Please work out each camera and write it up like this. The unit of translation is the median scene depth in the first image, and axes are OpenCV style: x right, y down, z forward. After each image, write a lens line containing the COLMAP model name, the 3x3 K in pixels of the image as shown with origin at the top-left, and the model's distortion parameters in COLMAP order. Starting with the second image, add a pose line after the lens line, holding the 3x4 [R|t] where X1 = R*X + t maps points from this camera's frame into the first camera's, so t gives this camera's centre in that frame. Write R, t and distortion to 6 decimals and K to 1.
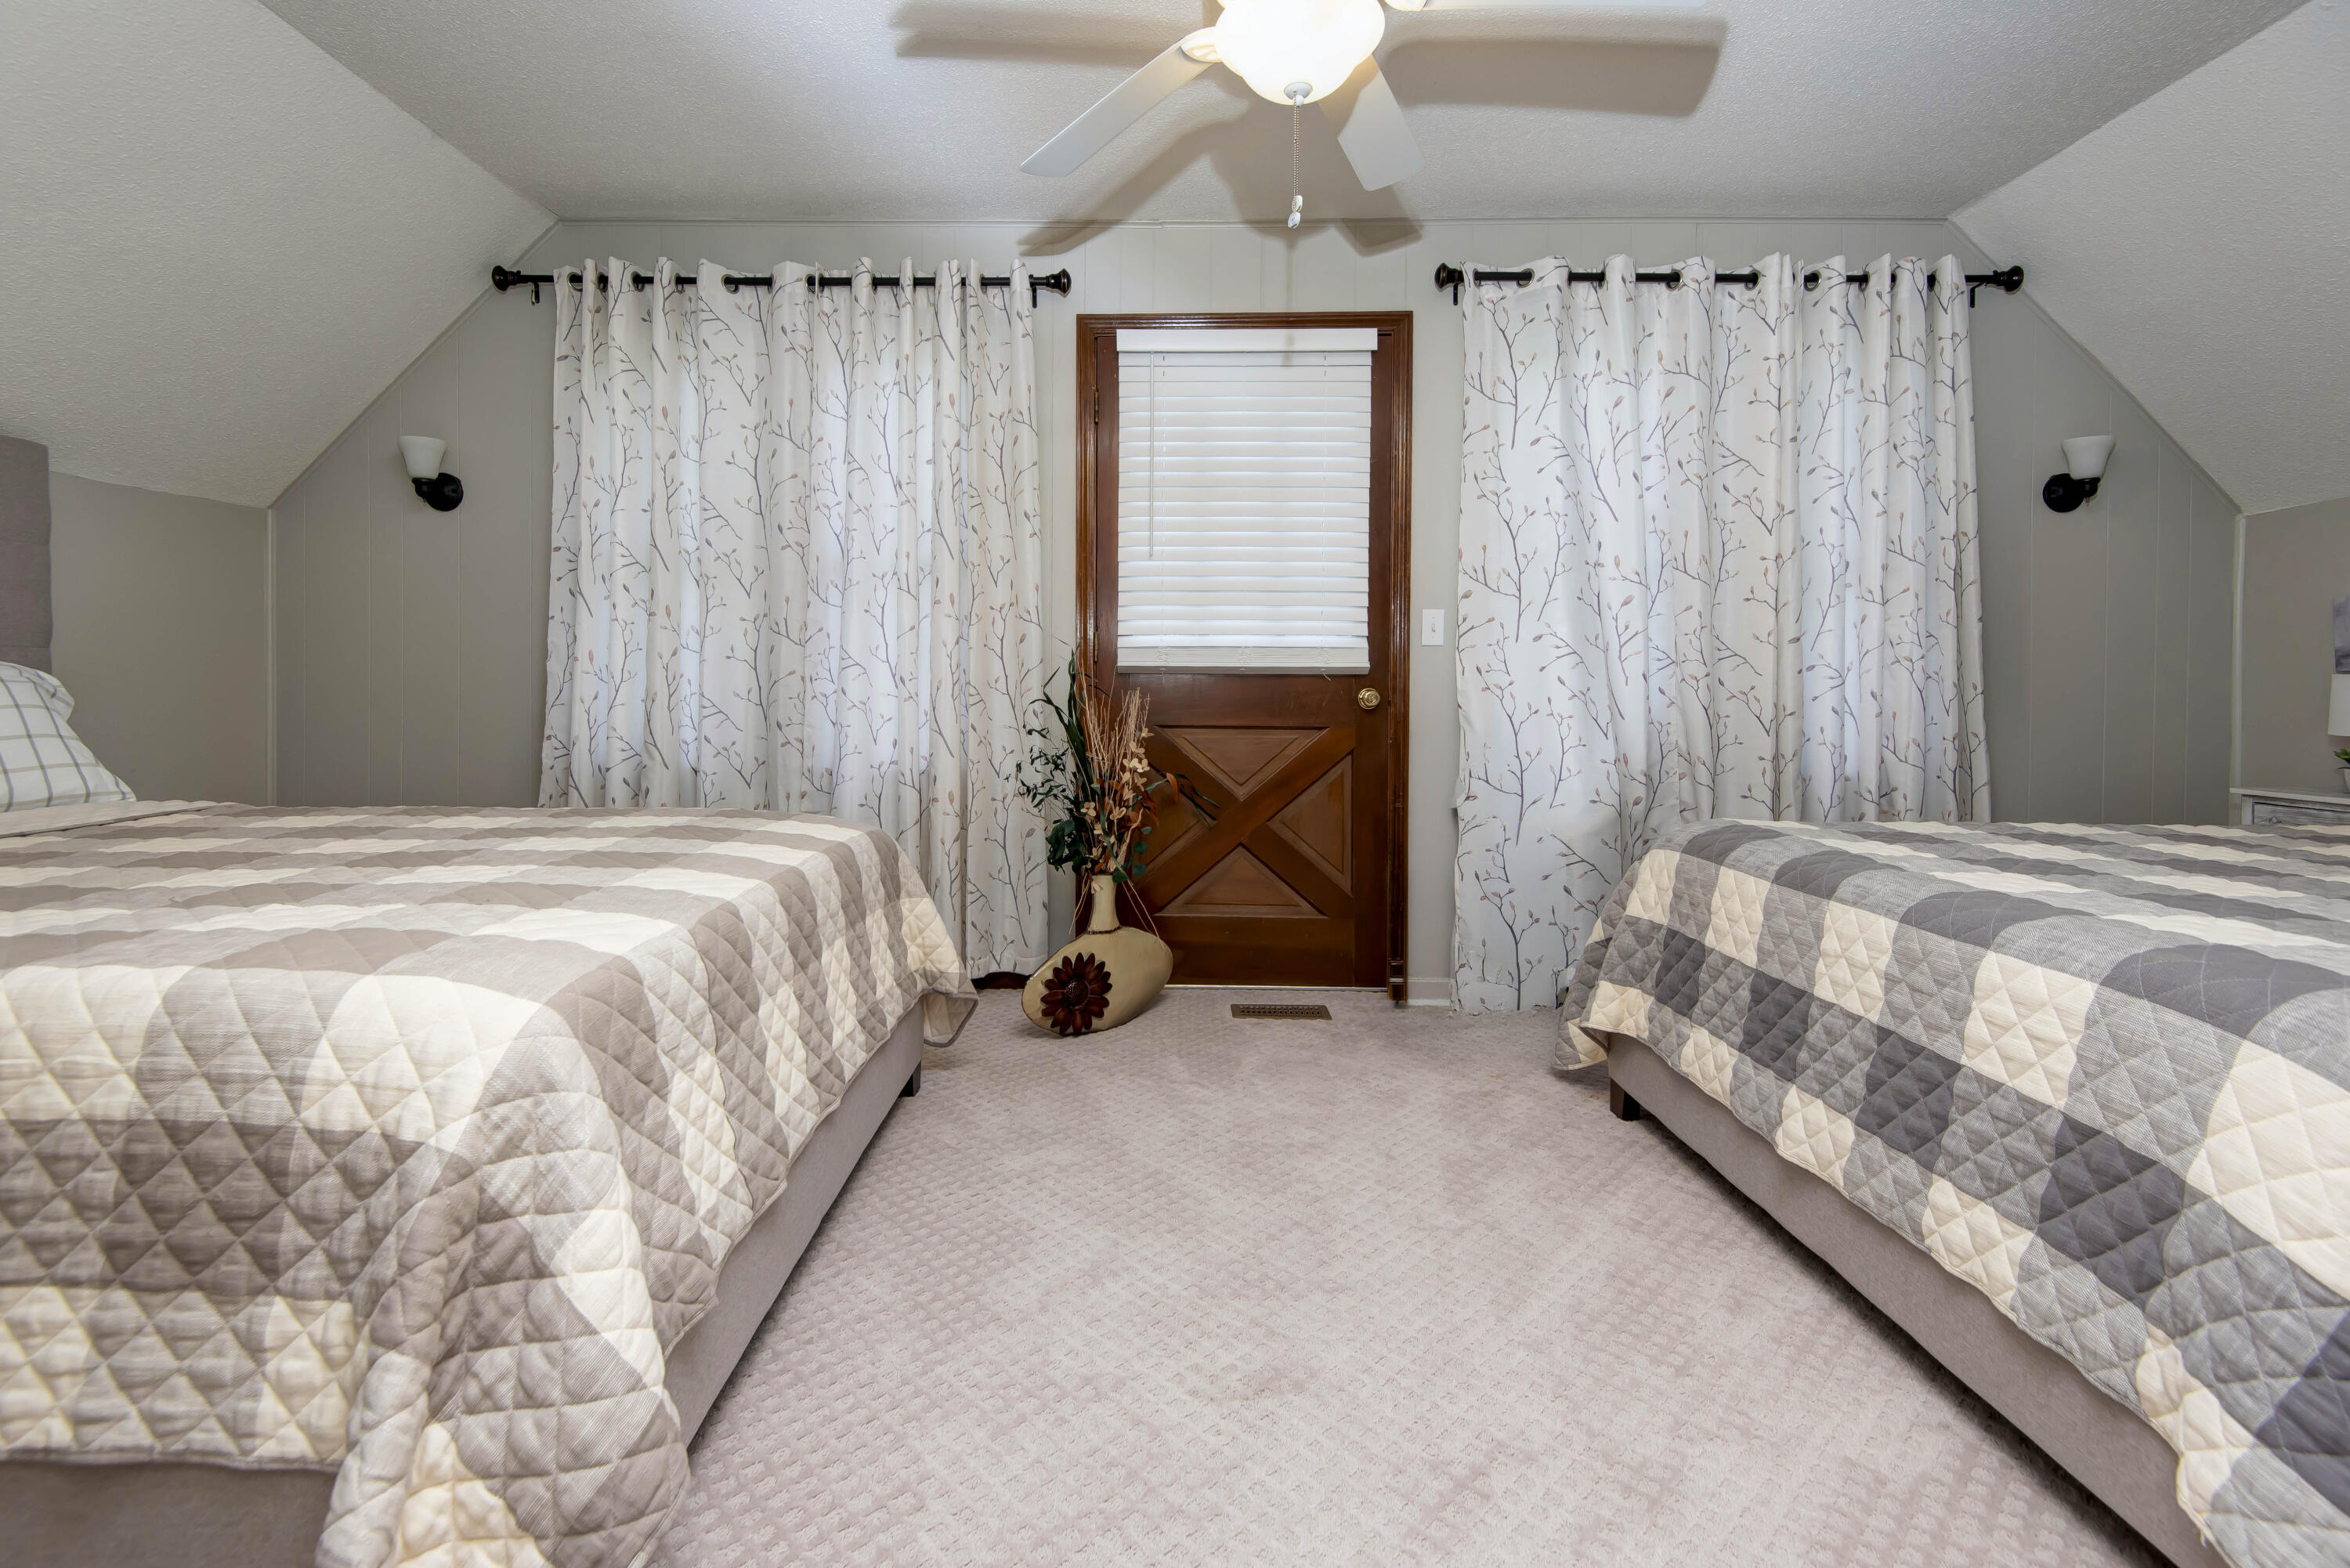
lens RADIAL K [[1106.6, 0, 1169.5], [0, 1106.6, 716.7], [0, 0, 1]] dist [-0.000409, -0.000916]
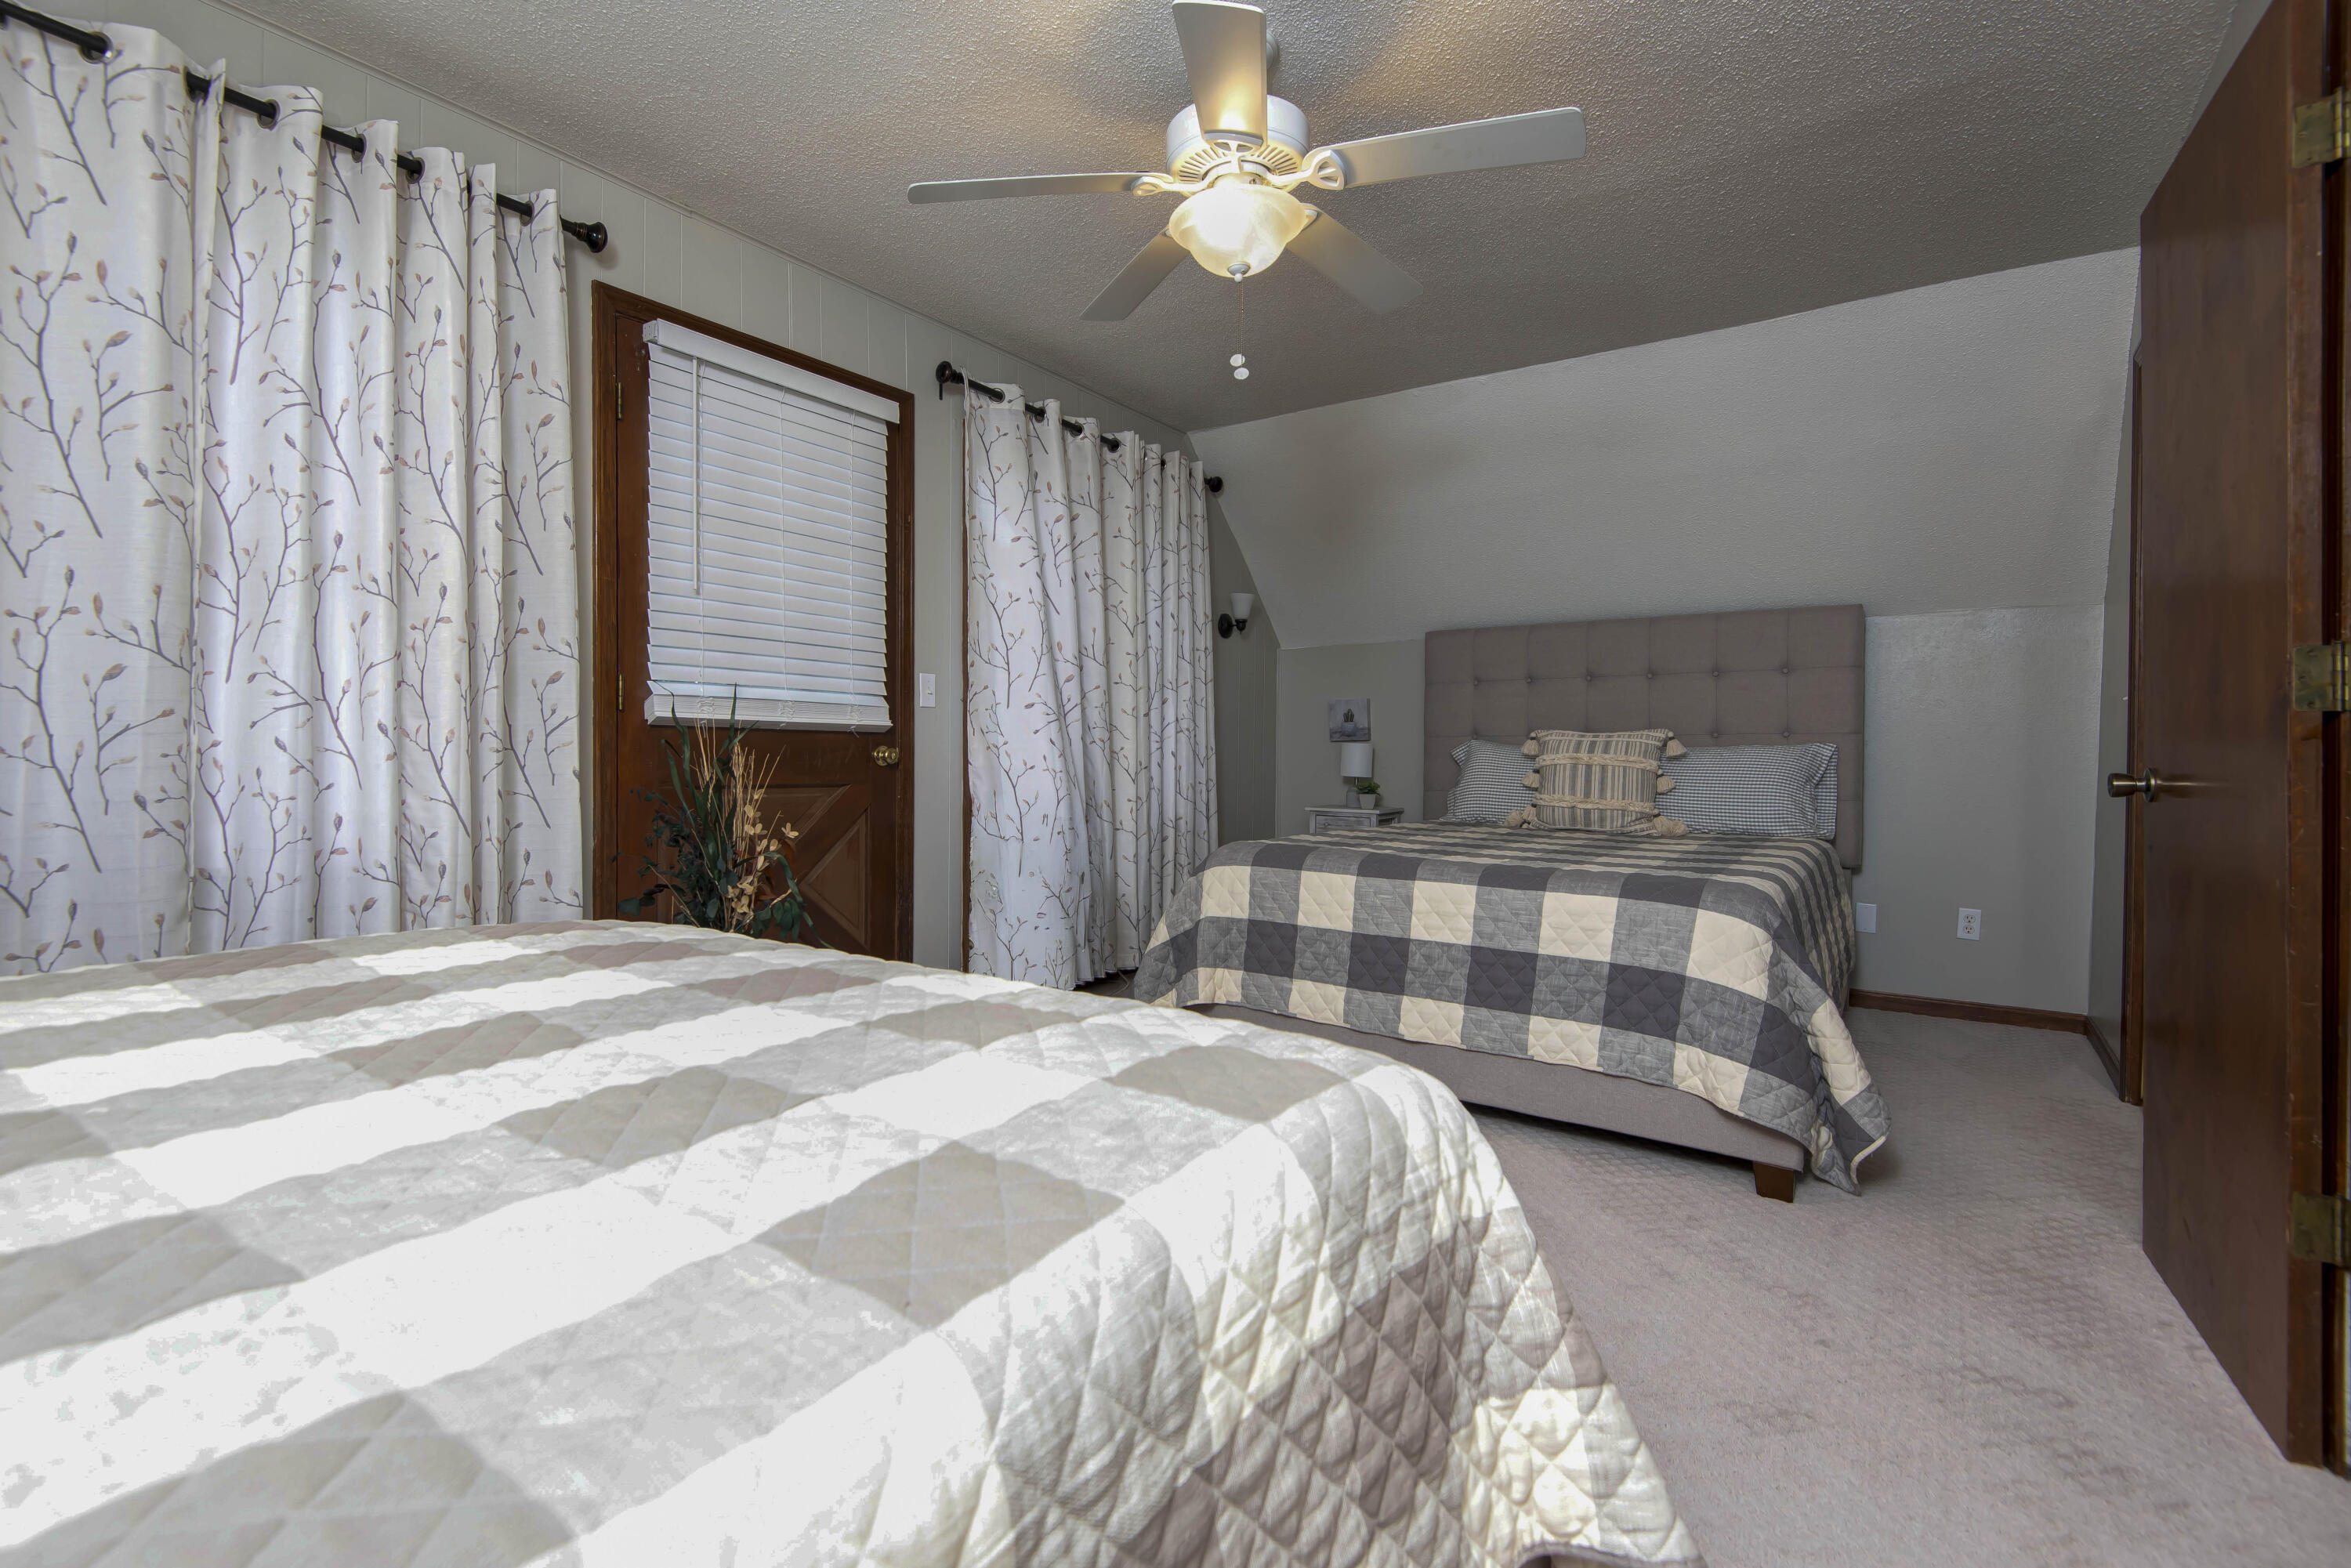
lens RADIAL K [[1033.9, 0, 1175.5], [0, 1033.9, 784.0], [0, 0, 1]] dist [0.001075, 0.000011]
pose [[0.577000, -0.019663, 0.816508, -0.822248], [0.008177, 0.999799, 0.018299, -0.009204], [-0.816703, -0.003882, 0.577045, 0.374482]]
